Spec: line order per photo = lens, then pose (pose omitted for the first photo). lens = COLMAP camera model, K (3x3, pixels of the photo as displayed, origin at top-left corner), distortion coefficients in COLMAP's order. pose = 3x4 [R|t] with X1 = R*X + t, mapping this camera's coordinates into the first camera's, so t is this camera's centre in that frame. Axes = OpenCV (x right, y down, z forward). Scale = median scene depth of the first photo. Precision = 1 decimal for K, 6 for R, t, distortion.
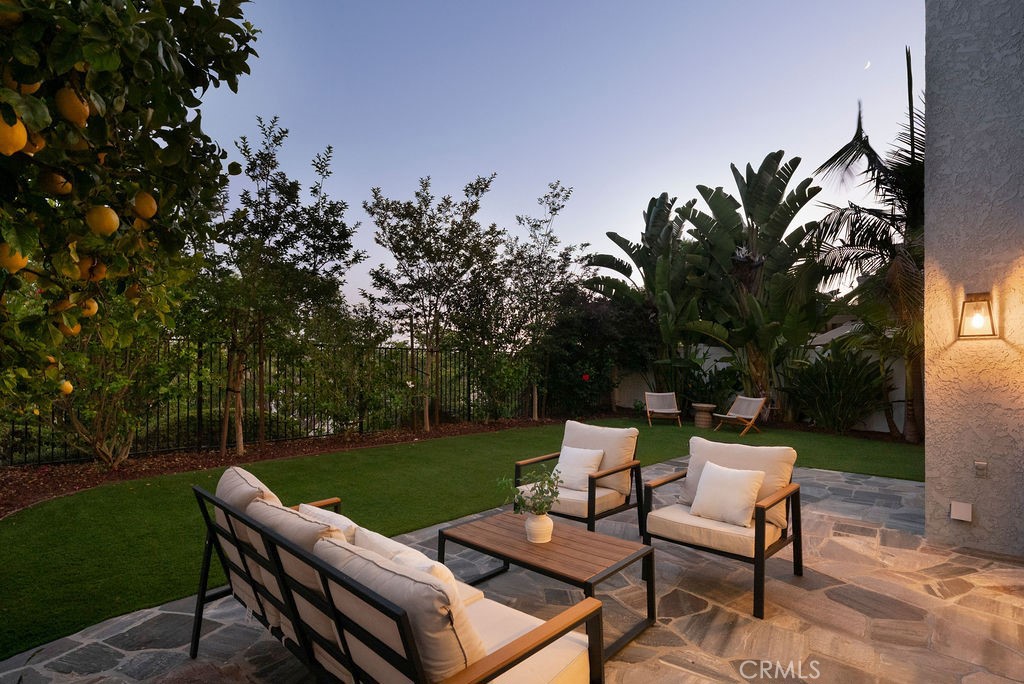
lens RADIAL K [[502.1, 0, 512.1], [0, 502.1, 348.2], [0, 0, 1]] dist [-0.002047, -0.000210]
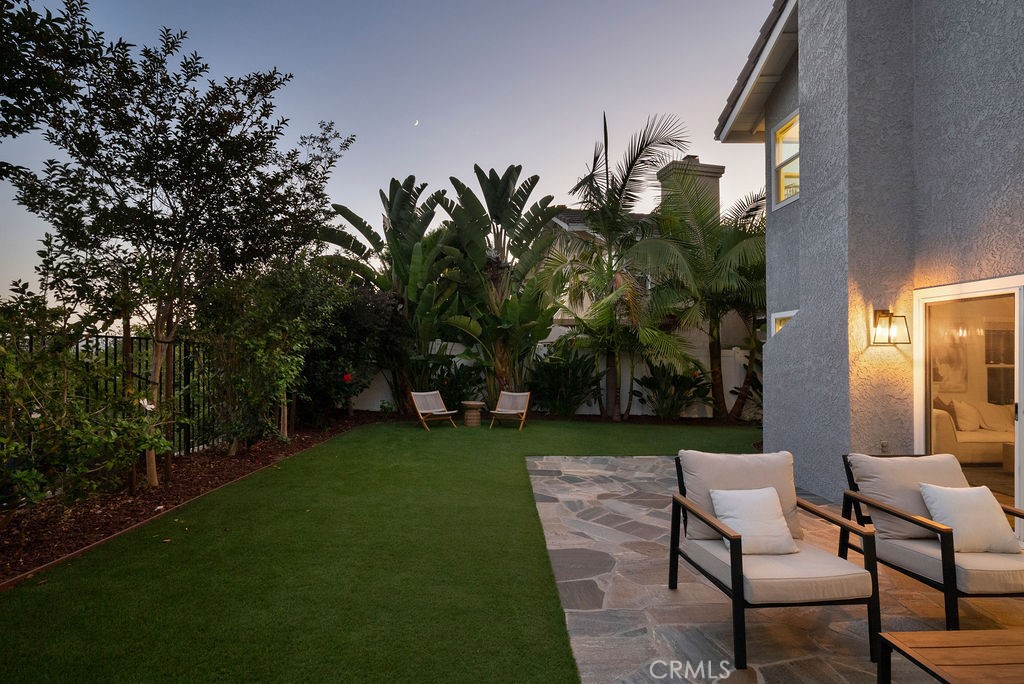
lens RADIAL K [[473.7, 0, 511.2], [0, 473.7, 342.5], [0, 0, 1]] dist [-0.000909, 0.000066]
pose [[0.702987, 0.021004, 0.710892, -0.247988], [-0.022335, 0.999723, -0.007452, 0.001814], [-0.710851, -0.010639, 0.703262, 0.333278]]
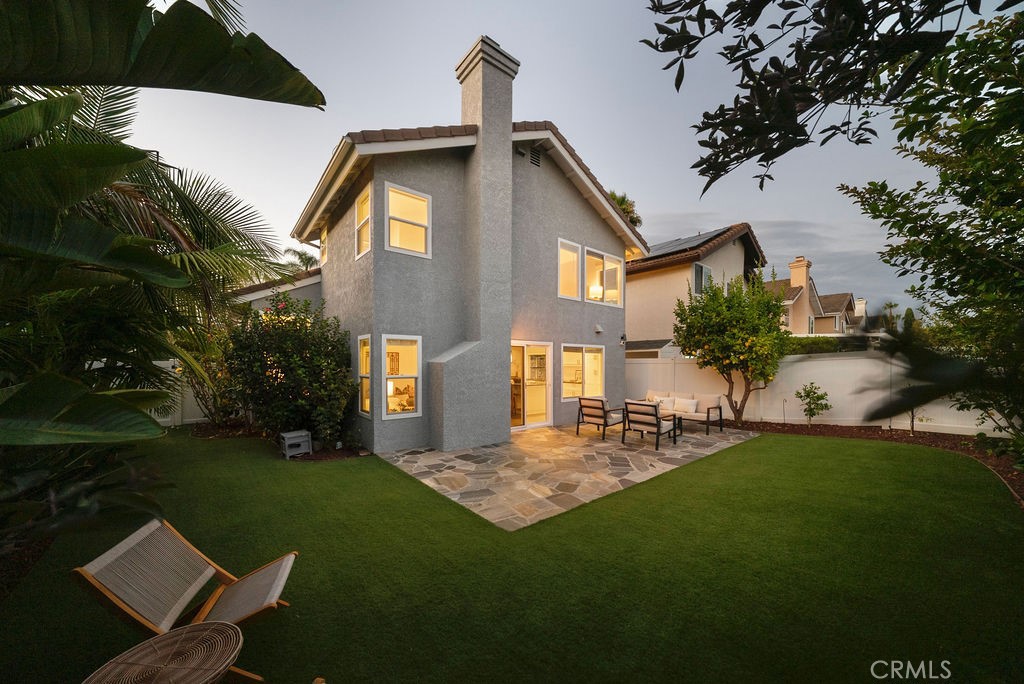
lens RADIAL K [[352.7, 0, 510.8], [0, 352.7, 359.5], [0, 0, 1]] dist [-0.000450, -0.000006]
pose [[-0.991553, -0.001278, 0.129693, 0.235676], [-0.004640, 0.999661, -0.025626, 0.004450], [-0.129616, -0.026011, -0.991223, 1.174718]]
